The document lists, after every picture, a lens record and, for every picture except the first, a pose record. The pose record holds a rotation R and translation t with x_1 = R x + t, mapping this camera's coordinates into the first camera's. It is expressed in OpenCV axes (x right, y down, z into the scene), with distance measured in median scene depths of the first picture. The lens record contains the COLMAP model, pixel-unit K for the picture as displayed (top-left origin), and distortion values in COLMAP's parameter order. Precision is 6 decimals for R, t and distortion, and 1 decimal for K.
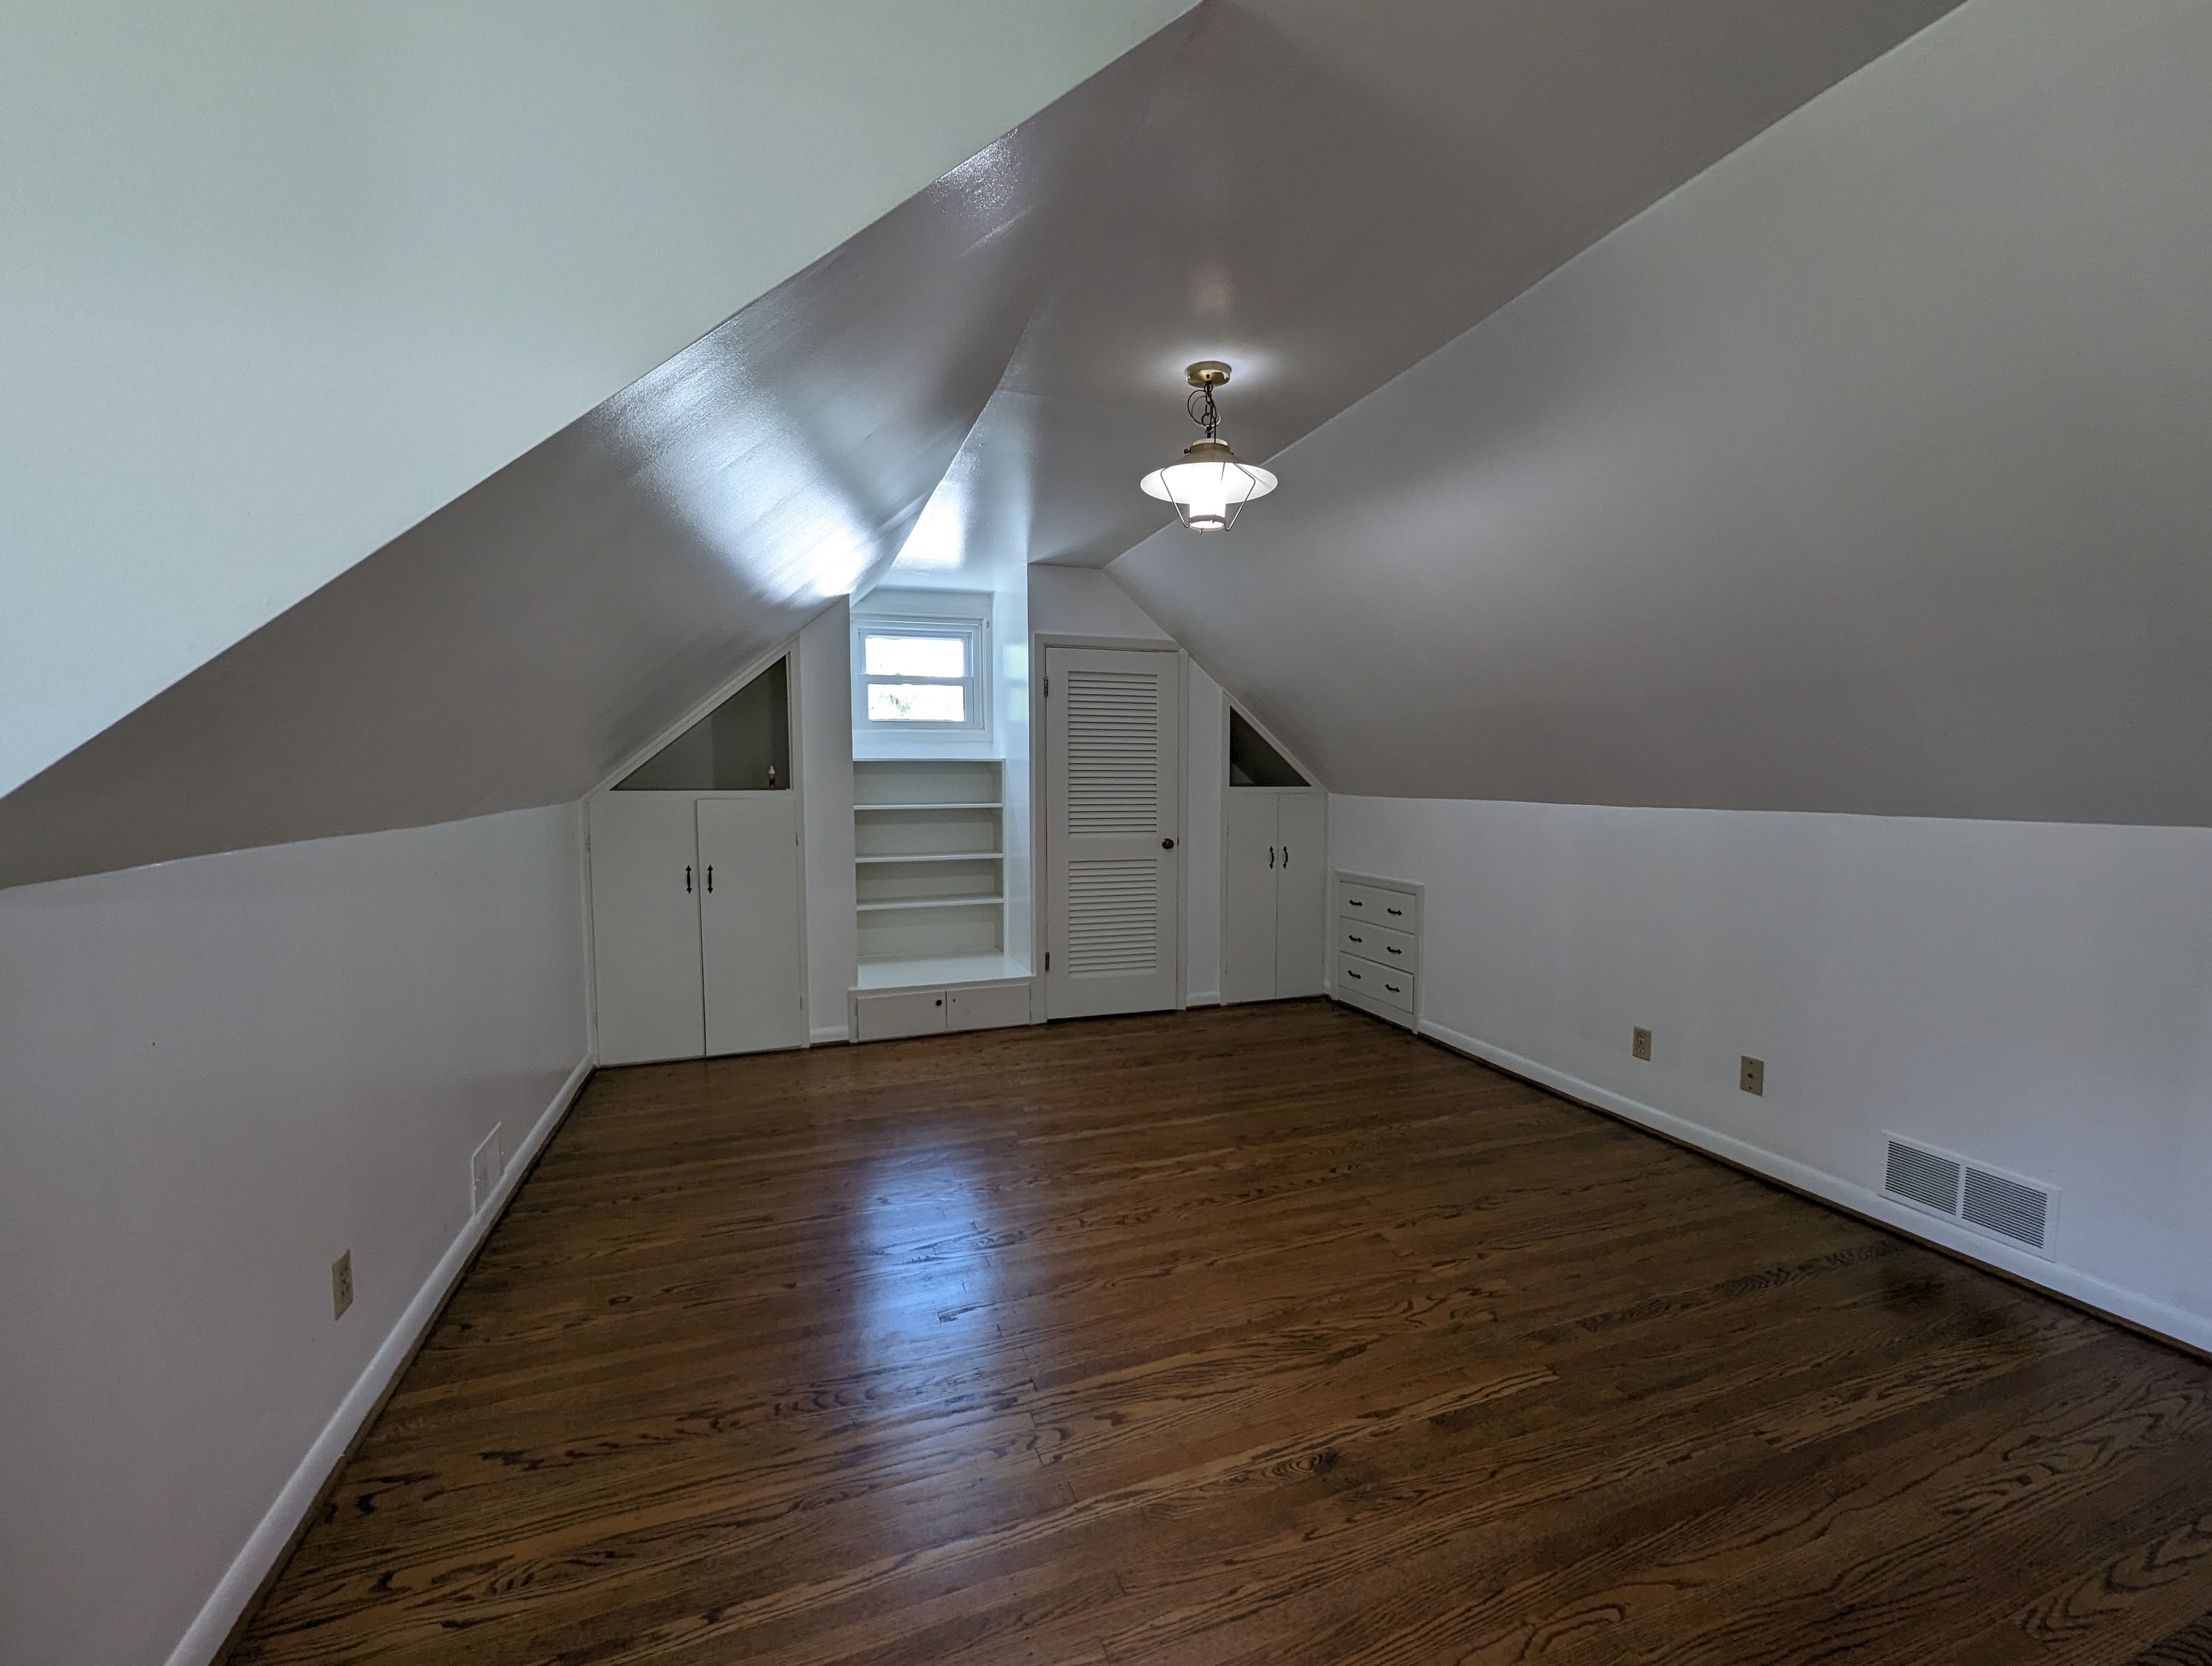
lens RADIAL K [[926.0, 0, 1116.7], [0, 926.0, 842.4], [0, 0, 1]] dist [-0.001542, -0.000221]
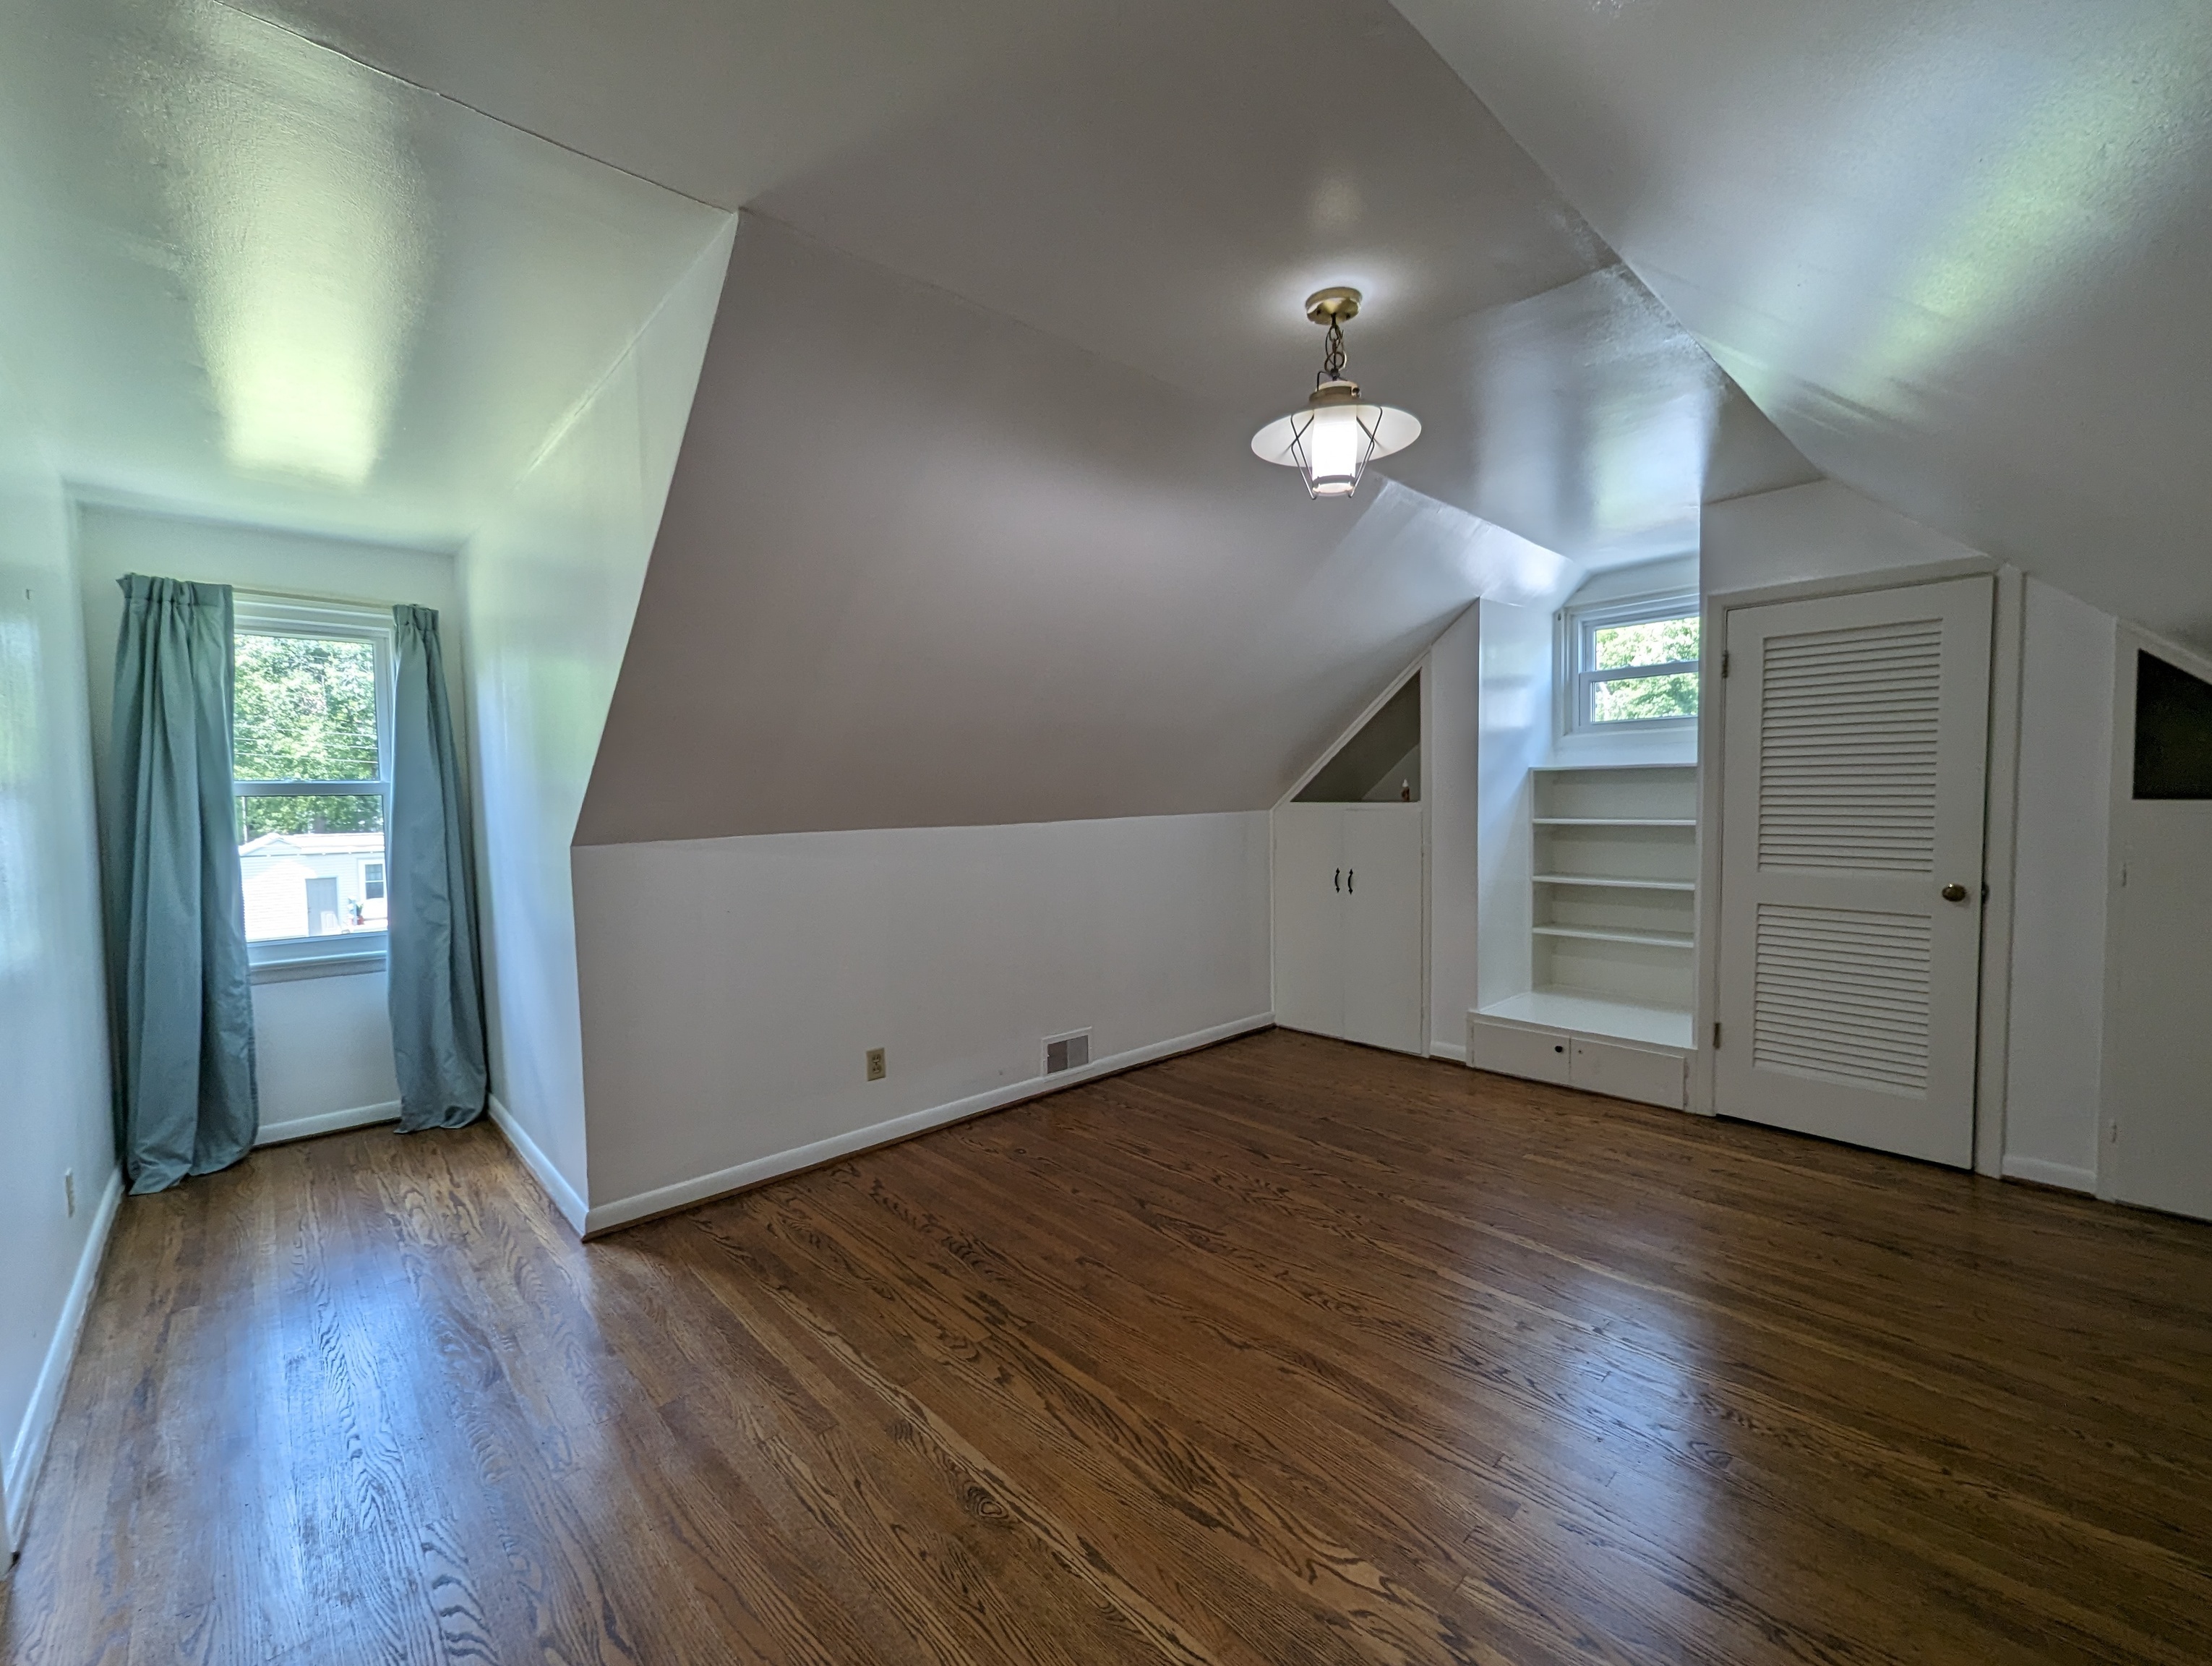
lens RADIAL K [[916.9, 0, 1106.0], [0, 916.9, 833.0], [0, 0, 1]] dist [0.000905, 0.000169]
pose [[0.391615, 0.037562, -0.919362, 0.471207], [-0.051016, 0.998516, 0.019065, -0.025474], [0.918714, 0.039436, 0.392950, 0.299516]]
